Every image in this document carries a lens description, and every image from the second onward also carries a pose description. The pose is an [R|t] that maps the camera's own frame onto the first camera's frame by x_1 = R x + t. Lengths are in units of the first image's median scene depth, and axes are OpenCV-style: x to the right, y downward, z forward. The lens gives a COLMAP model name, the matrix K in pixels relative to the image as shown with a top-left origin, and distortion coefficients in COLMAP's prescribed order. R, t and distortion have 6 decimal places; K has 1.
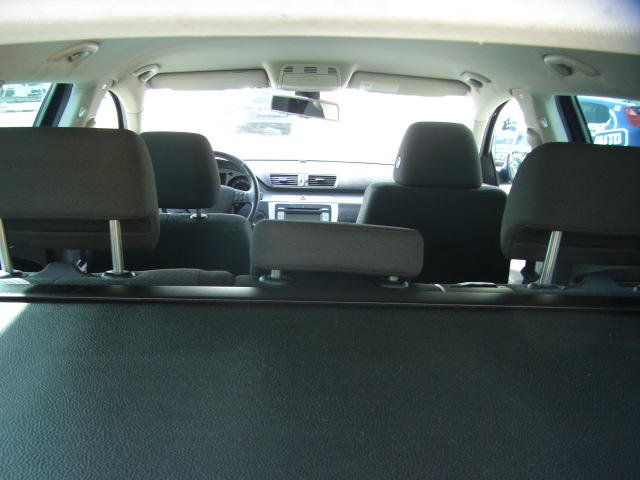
lens RADIAL K [[754.0, 0, 322.6], [0, 754.0, 238.4], [0, 0, 1]] dist [-0.155069, 0.000000]
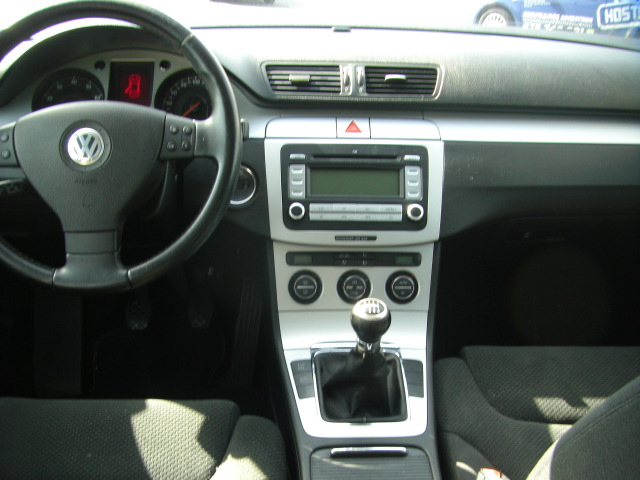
lens RADIAL K [[754.0, 0, 318.6], [0, 754.0, 242.7], [0, 0, 1]] dist [-0.155069, 0.000000]
pose [[0.999688, -0.009953, 0.022903, -0.053446], [0.005938, 0.985584, 0.169083, -0.060627], [-0.024256, -0.168894, 0.985336, 0.618617]]
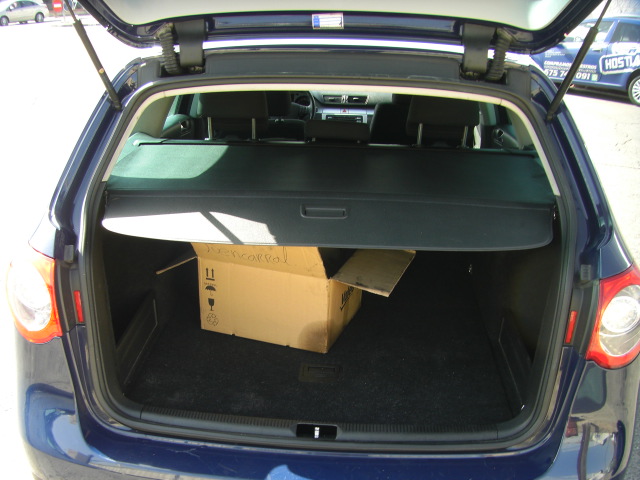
lens RADIAL K [[754.0, 0, 319.7], [0, 754.0, 239.8], [0, 0, 1]] dist [-0.155069, 0.000000]
pose [[0.995793, 0.019332, -0.089571, 0.065551], [-0.008750, 0.993087, 0.117055, 0.028589], [0.091215, -0.115778, 0.989078, -0.538958]]
